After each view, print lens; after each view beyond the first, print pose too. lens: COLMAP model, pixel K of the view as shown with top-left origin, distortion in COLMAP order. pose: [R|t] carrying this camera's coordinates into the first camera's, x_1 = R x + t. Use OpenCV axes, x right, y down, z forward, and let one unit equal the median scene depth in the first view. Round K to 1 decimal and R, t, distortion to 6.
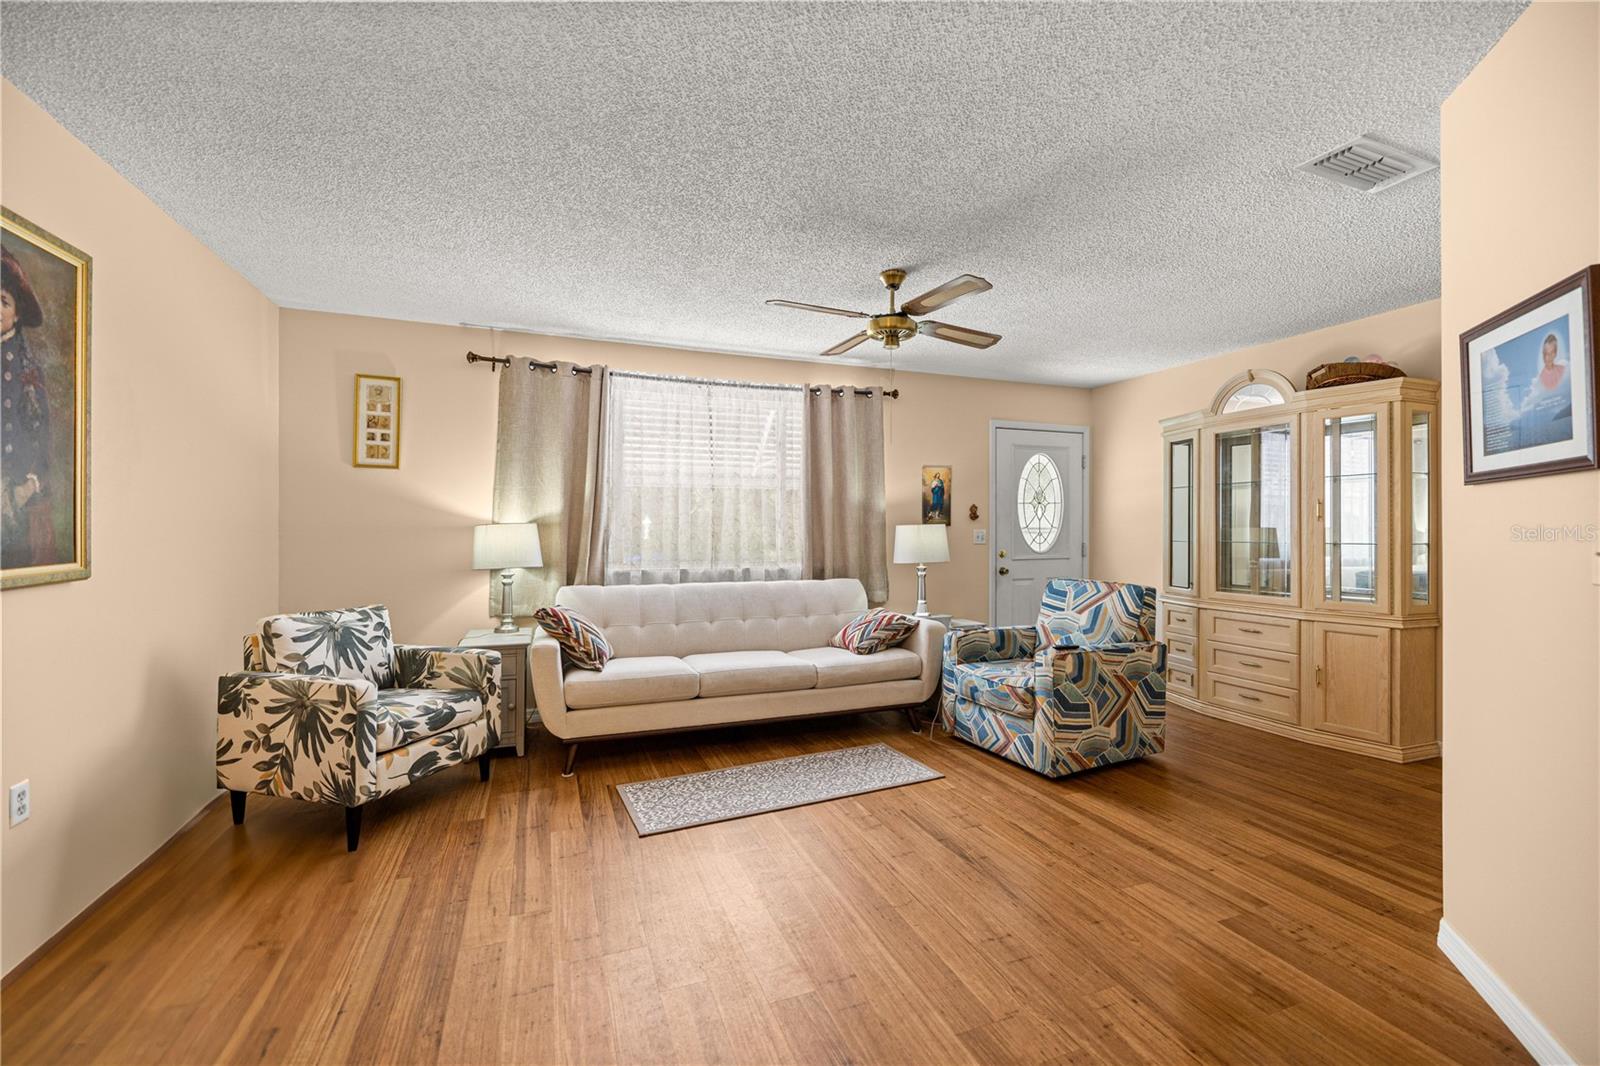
lens RADIAL K [[673.9, 0, 791.6], [0, 673.9, 529.2], [0, 0, 1]] dist [0.002616, 0.000668]
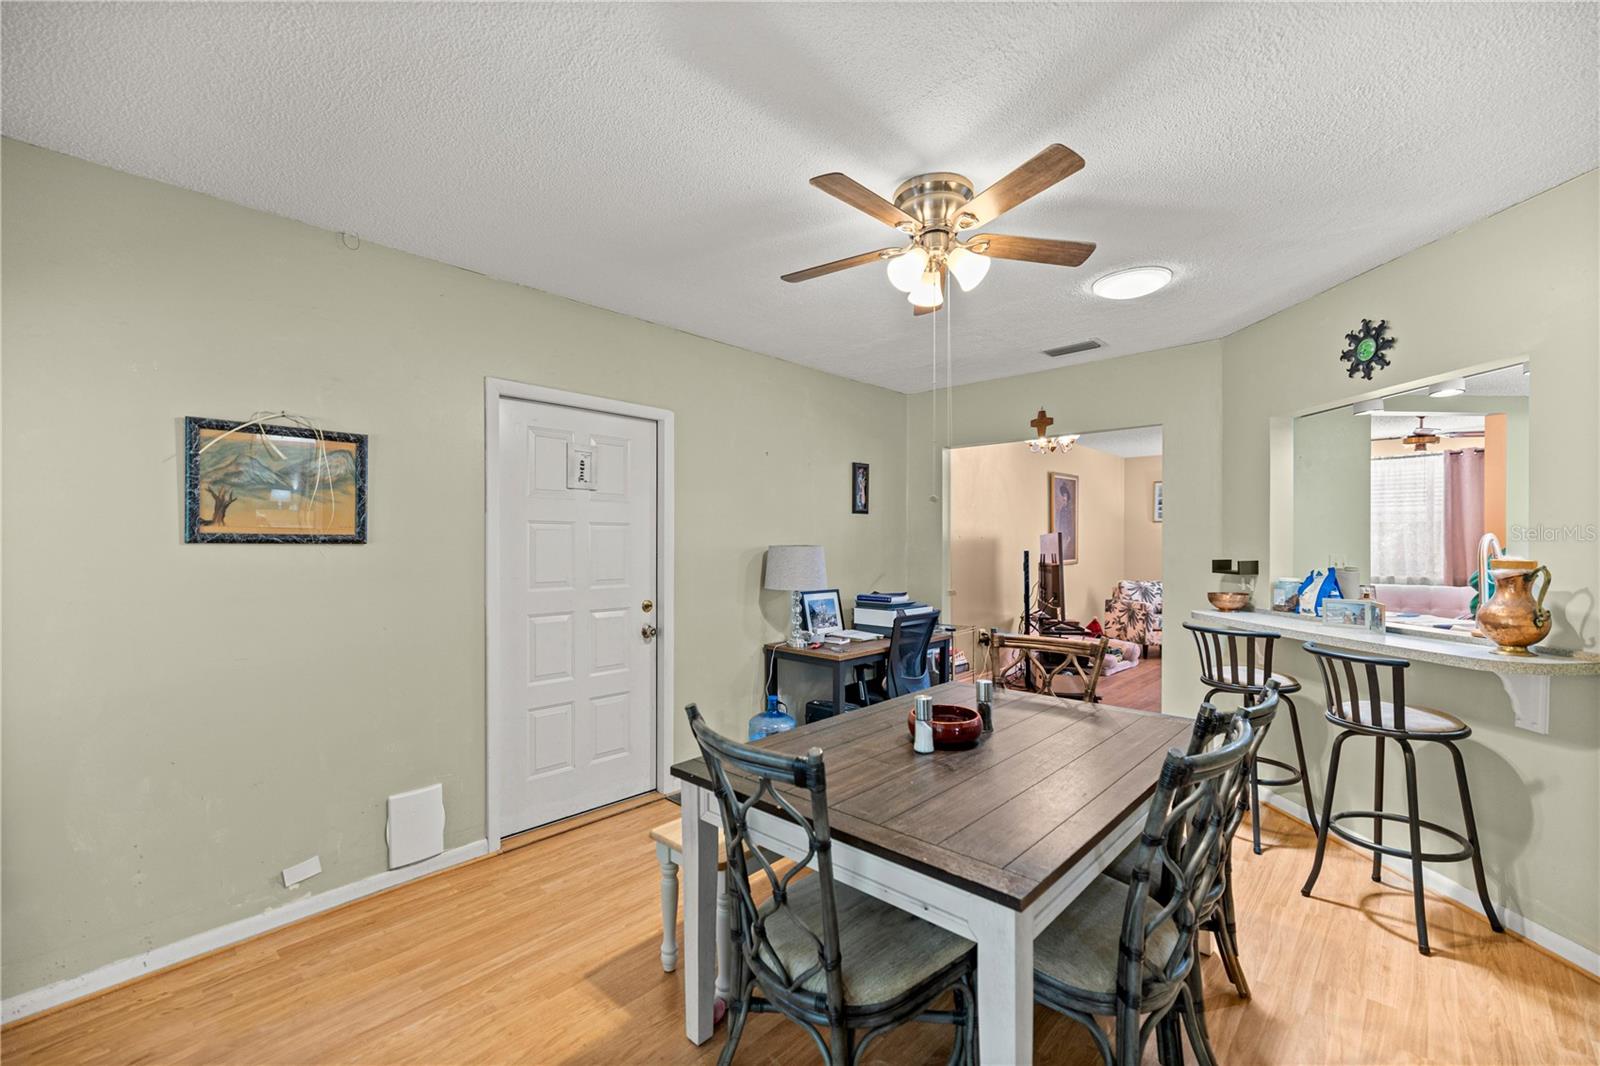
lens RADIAL K [[673.9, 0, 799.2], [0, 673.9, 542.9], [0, 0, 1]] dist [0.002616, 0.000668]
pose [[0.445390, -0.000420, -0.895336, 0.870505], [0.001570, 0.999999, 0.000311, -0.025050], [0.895335, -0.001544, 0.445390, -1.100540]]
